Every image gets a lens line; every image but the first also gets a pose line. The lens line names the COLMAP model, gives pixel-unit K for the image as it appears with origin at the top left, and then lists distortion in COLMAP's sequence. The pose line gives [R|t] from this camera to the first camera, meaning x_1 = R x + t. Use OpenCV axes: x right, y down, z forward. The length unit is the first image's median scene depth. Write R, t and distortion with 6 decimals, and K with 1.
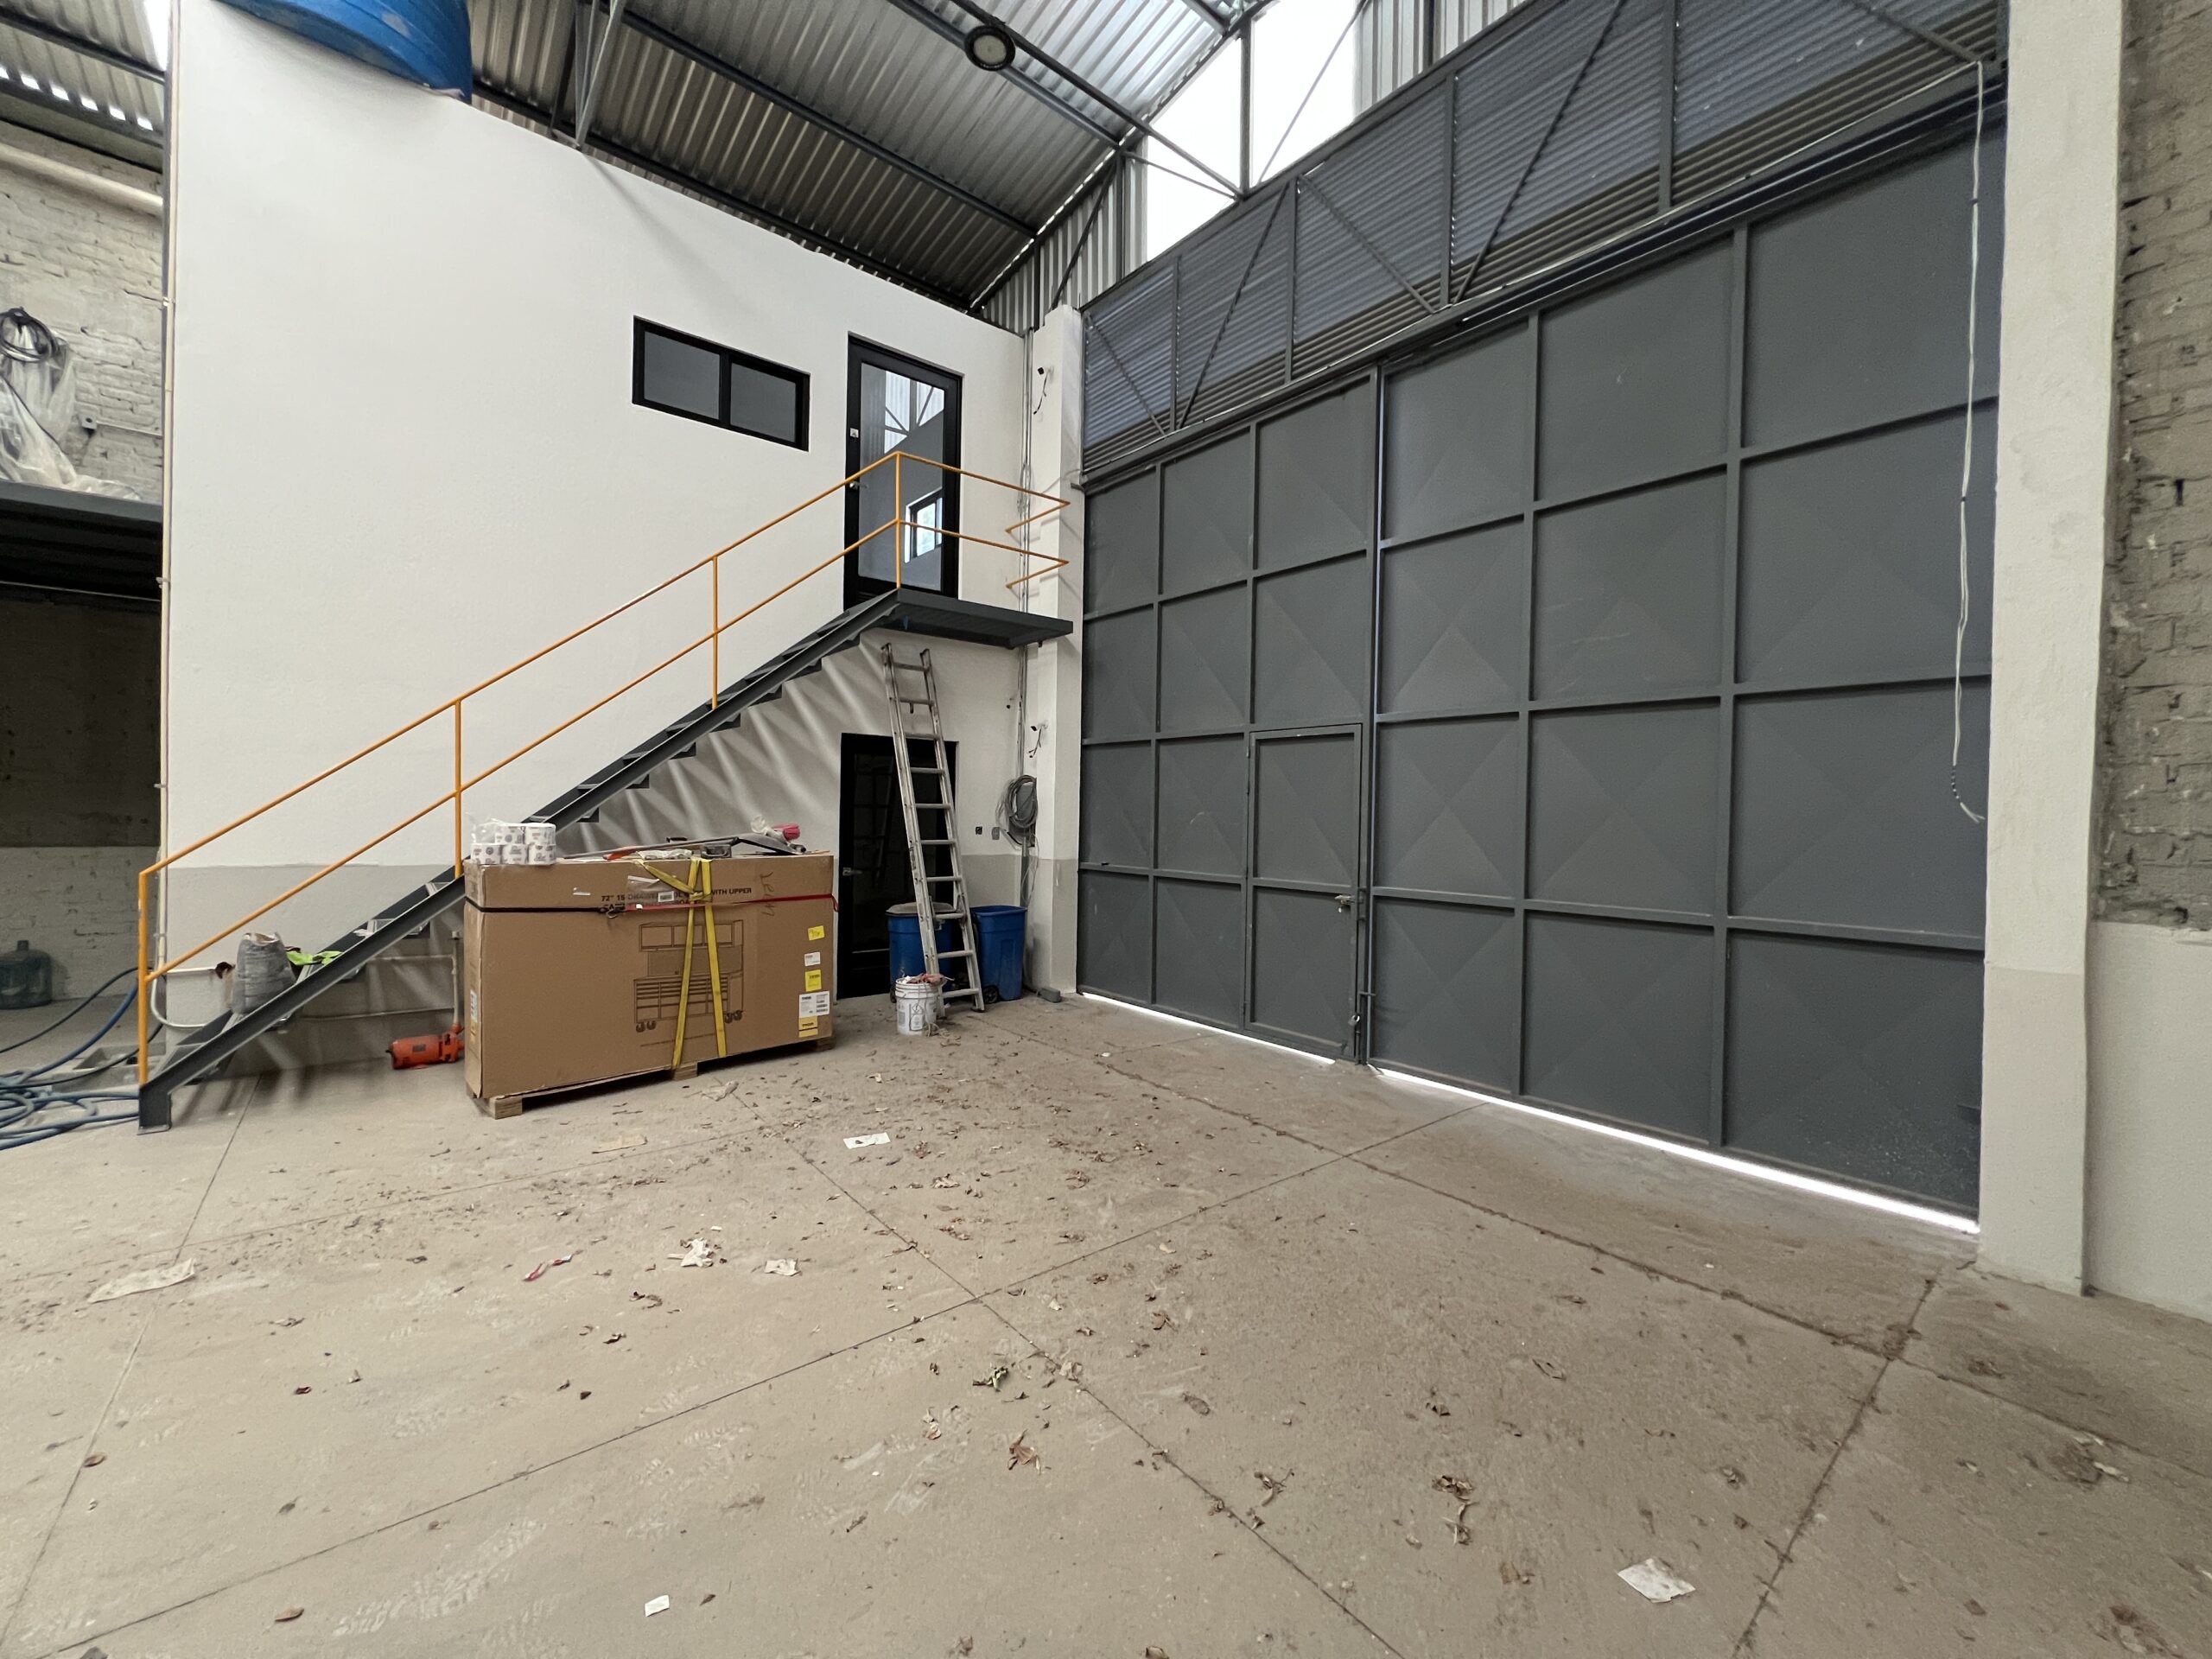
lens RADIAL K [[882.2, 0, 1096.6], [0, 882.2, 831.7], [0, 0, 1]] dist [-0.002786, 0.000186]
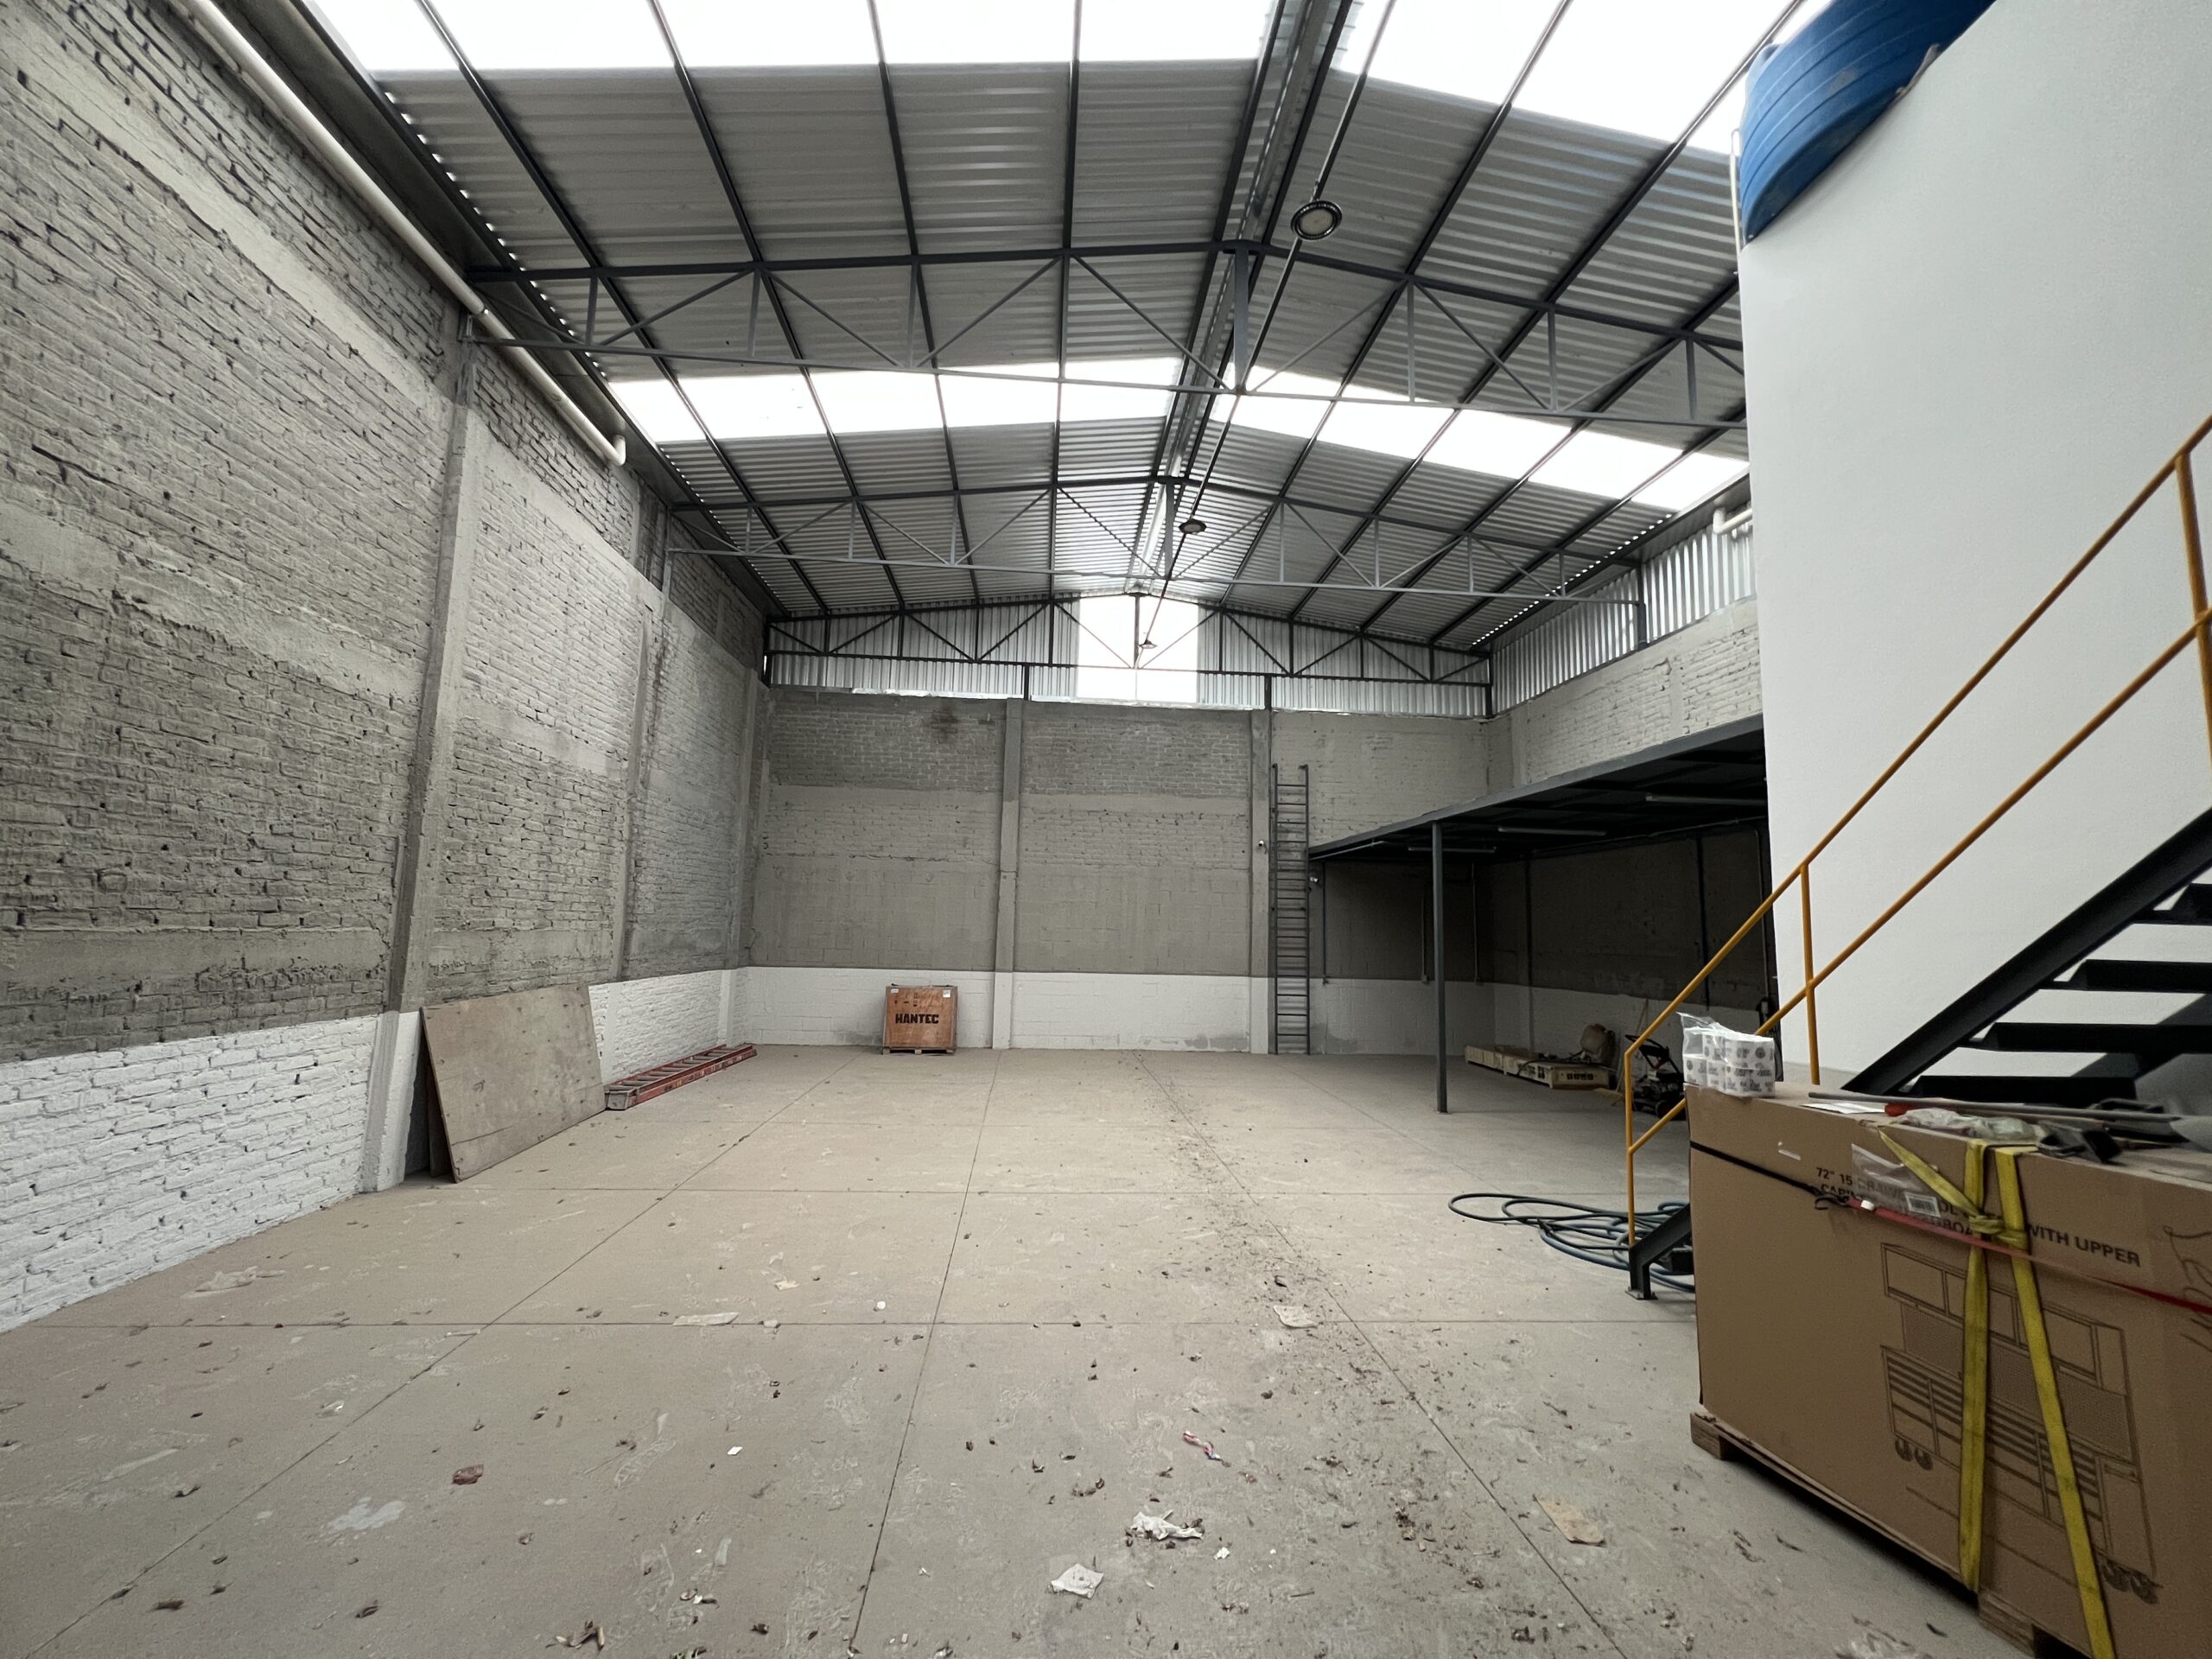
lens RADIAL K [[882.2, 0, 1105.1], [0, 882.2, 827.5], [0, 0, 1]] dist [-0.002786, 0.000186]
pose [[-0.572503, -0.131235, -0.809332, 0.215719], [-0.051895, 0.990928, -0.123972, -0.052541], [0.818259, -0.028974, -0.574119, 0.874581]]
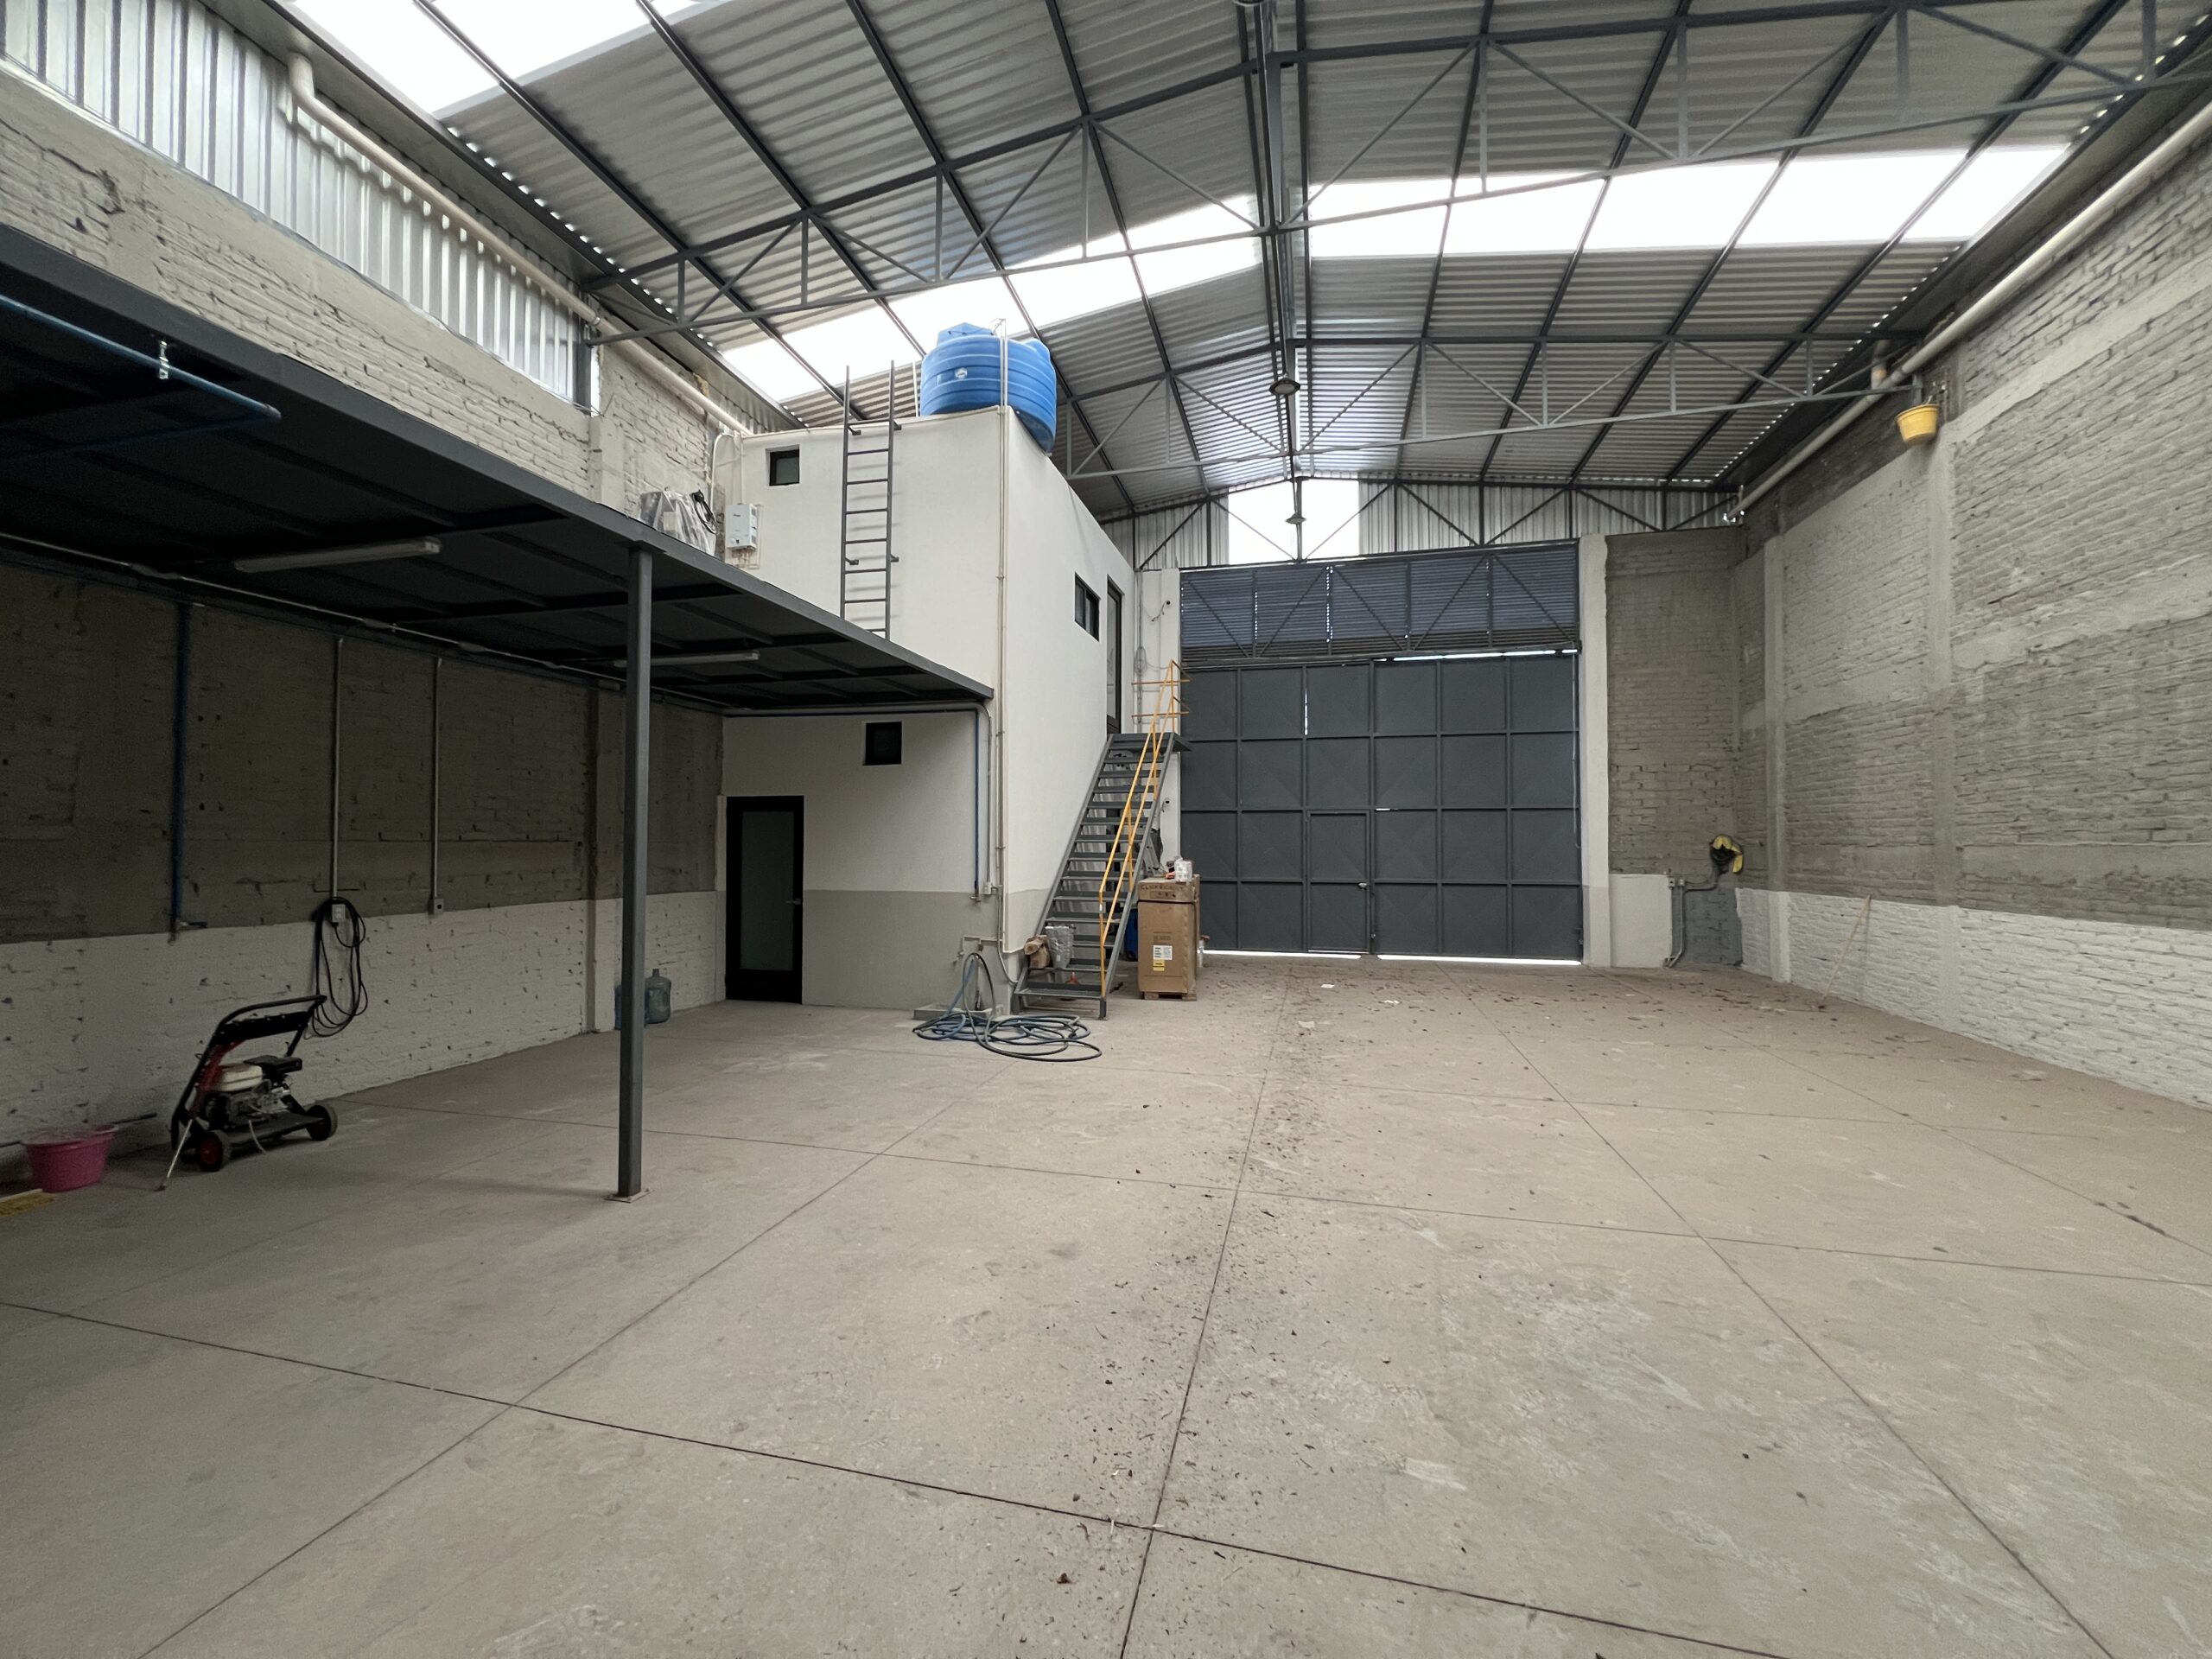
lens RADIAL K [[882.2, 0, 1102.7], [0, 882.2, 827.8], [0, 0, 1]] dist [-0.002786, 0.000186]
pose [[0.805274, -0.006861, 0.592863, -1.803646], [0.024323, 0.999474, -0.021471, -0.043886], [-0.592404, 0.031710, 0.805017, -0.509917]]
